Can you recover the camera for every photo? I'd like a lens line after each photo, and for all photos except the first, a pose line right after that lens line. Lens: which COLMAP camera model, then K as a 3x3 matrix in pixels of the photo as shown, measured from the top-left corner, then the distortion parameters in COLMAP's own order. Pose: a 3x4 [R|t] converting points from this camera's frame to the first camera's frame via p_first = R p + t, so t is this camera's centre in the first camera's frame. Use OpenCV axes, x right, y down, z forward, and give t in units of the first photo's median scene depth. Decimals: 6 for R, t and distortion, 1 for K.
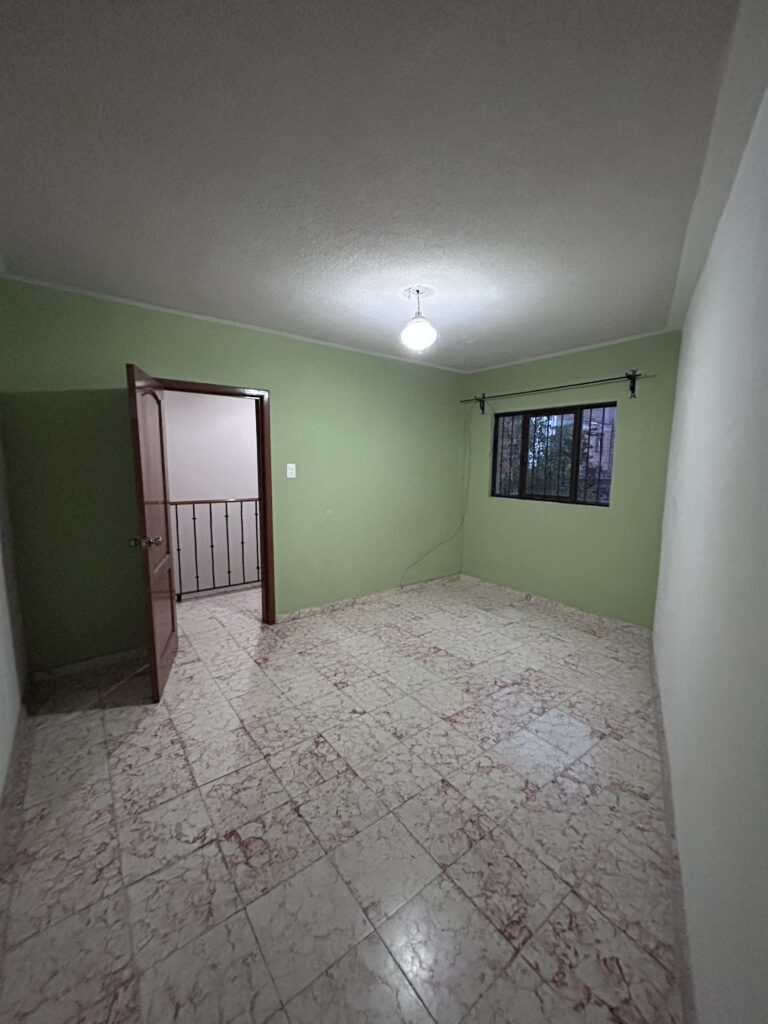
lens RADIAL K [[413.3, 0, 381.8], [0, 413.3, 512.4], [0, 0, 1]] dist [-0.001259, 0.000714]
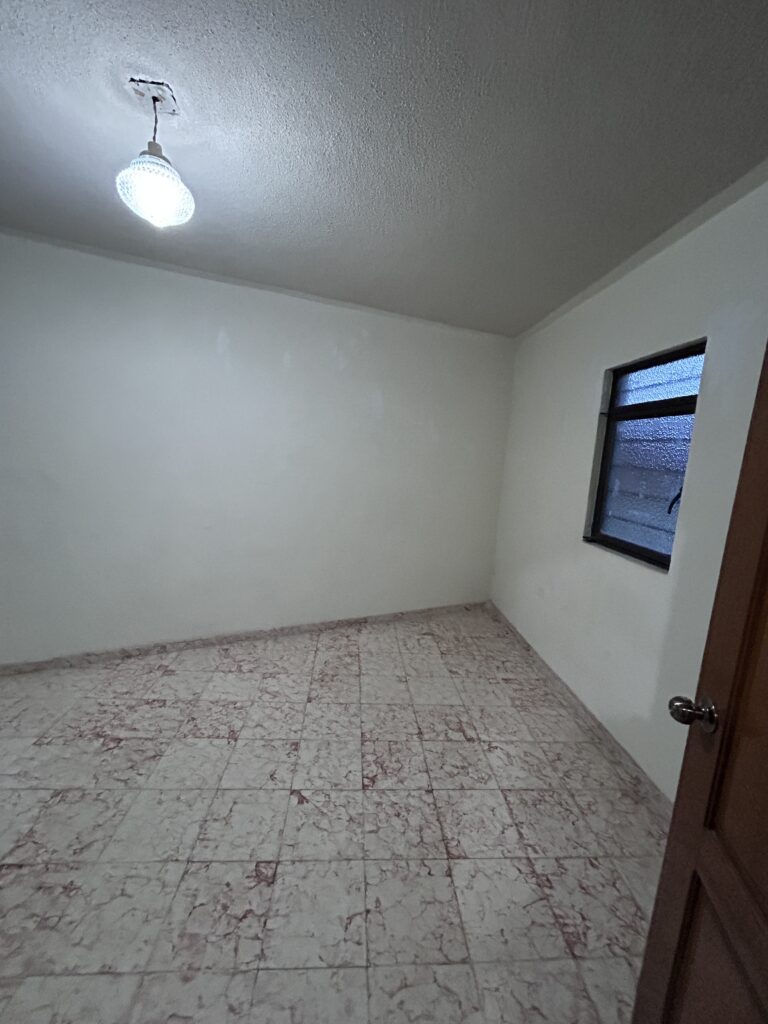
lens RADIAL K [[413.3, 0, 381.8], [0, 413.3, 512.4], [0, 0, 1]] dist [-0.001259, 0.000714]
pose [[-0.837382, -0.139005, 0.528648, -0.553849], [0.001794, 0.966421, 0.256957, -0.206183], [-0.546614, 0.216120, -0.809015, 1.575586]]
